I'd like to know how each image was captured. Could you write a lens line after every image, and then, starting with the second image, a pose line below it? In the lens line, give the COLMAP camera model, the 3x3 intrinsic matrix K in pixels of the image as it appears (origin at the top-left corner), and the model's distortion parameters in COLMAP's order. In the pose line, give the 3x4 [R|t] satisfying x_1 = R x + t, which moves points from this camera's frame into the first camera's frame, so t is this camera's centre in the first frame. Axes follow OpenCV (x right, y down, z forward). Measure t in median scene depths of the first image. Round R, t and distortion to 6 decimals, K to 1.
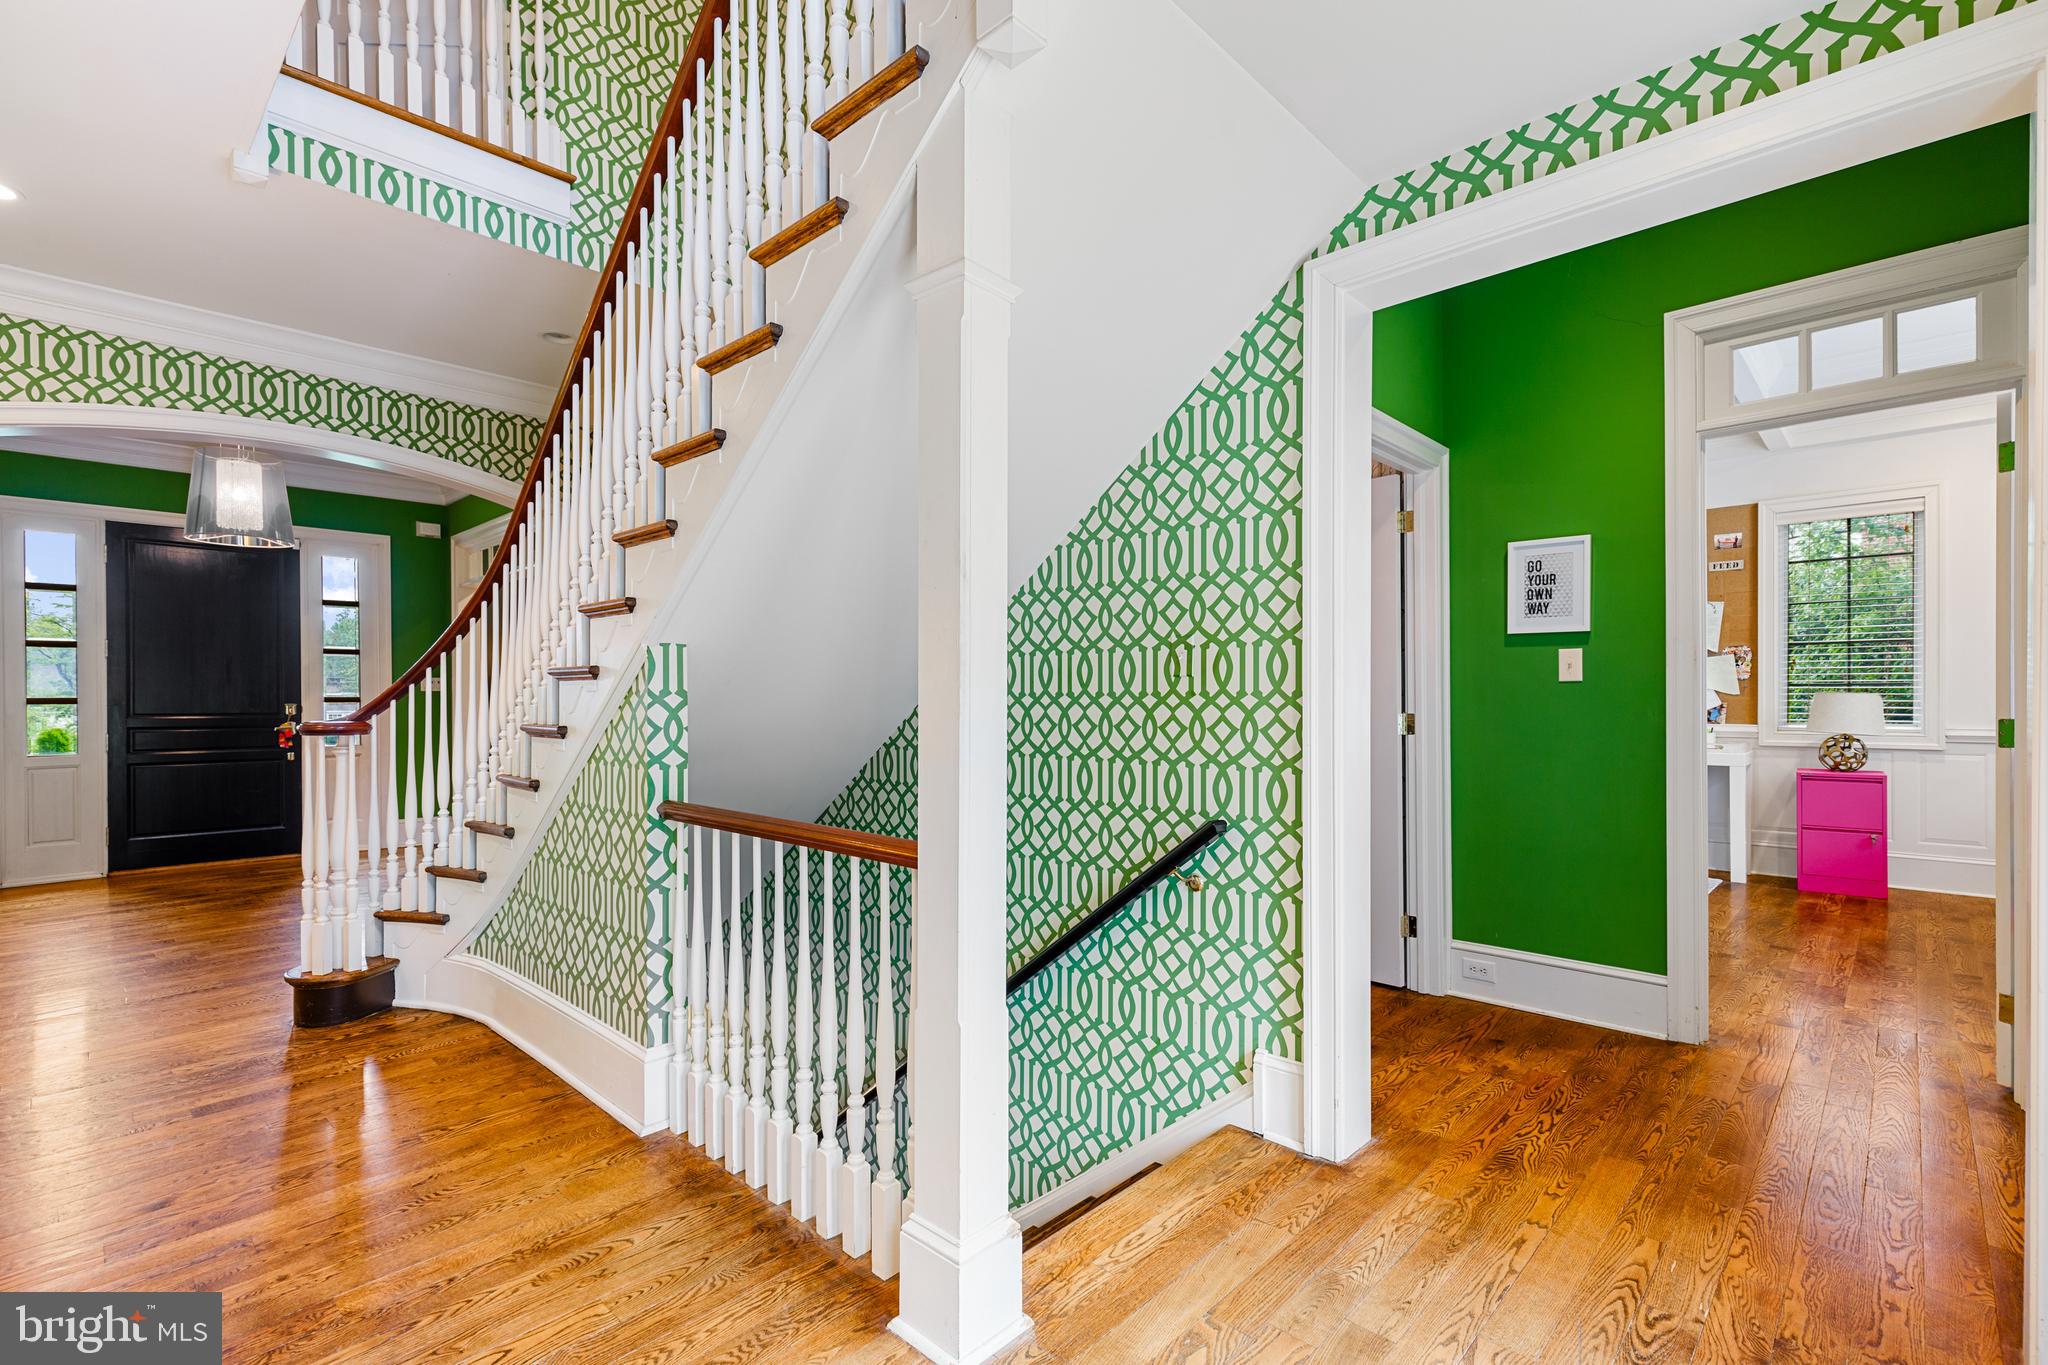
lens RADIAL K [[936.4, 0, 1021.9], [0, 936.4, 693.0], [0, 0, 1]] dist [0.004470, 0.001037]
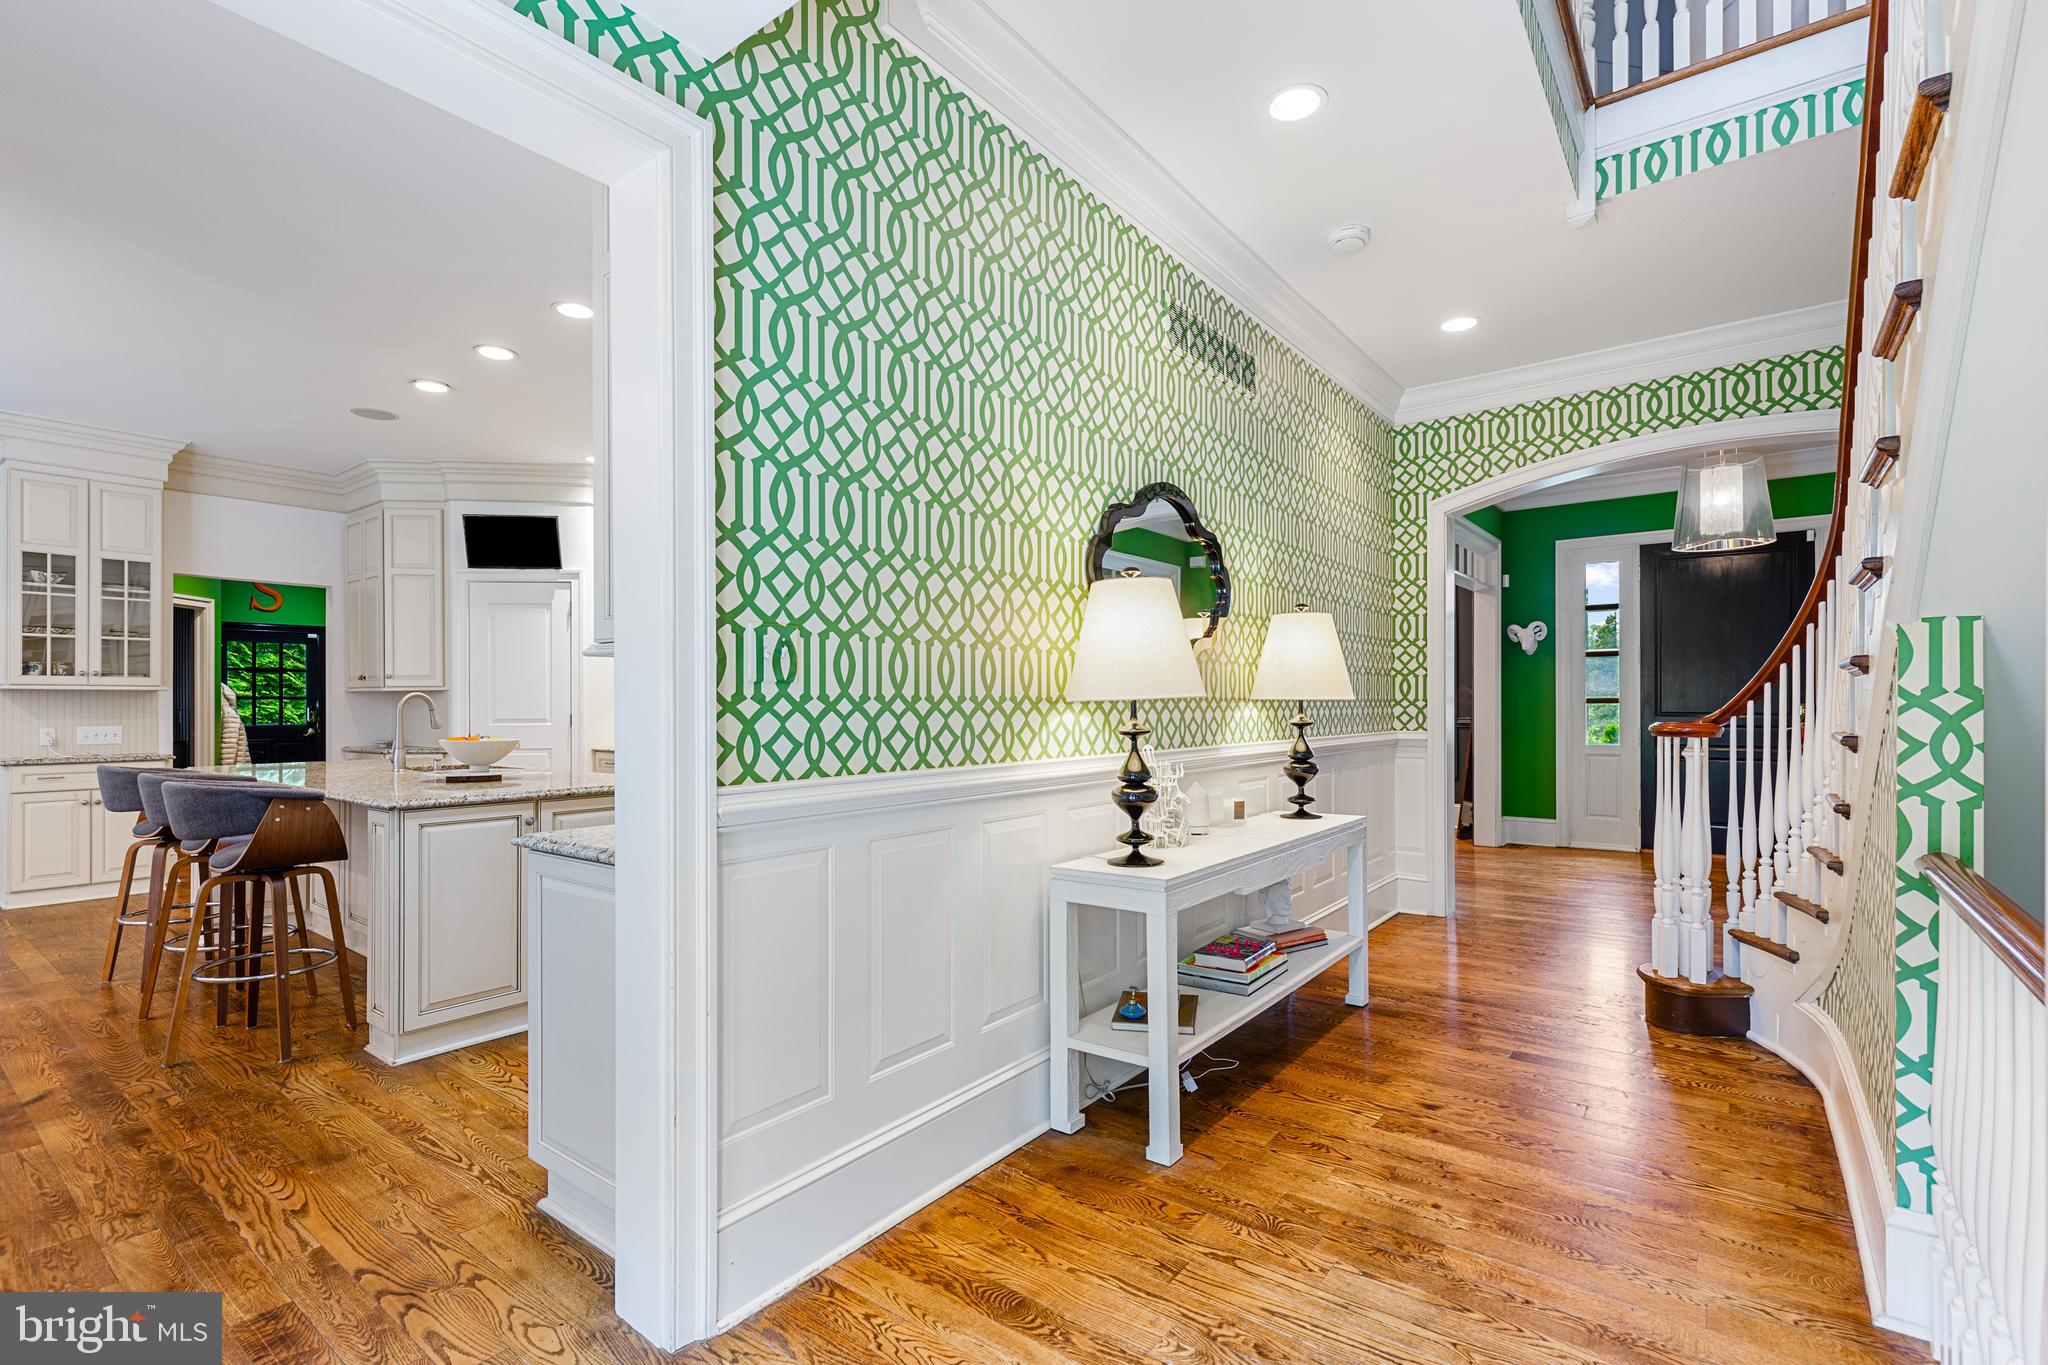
lens RADIAL K [[936.4, 0, 1023.0], [0, 936.4, 693.0], [0, 0, 1]] dist [0.004470, 0.001037]
pose [[0.108561, -0.005823, -0.994073, 0.210217], [0.006097, 0.999968, -0.005191, 0.000527], [0.994071, -0.005497, 0.108593, 0.268728]]
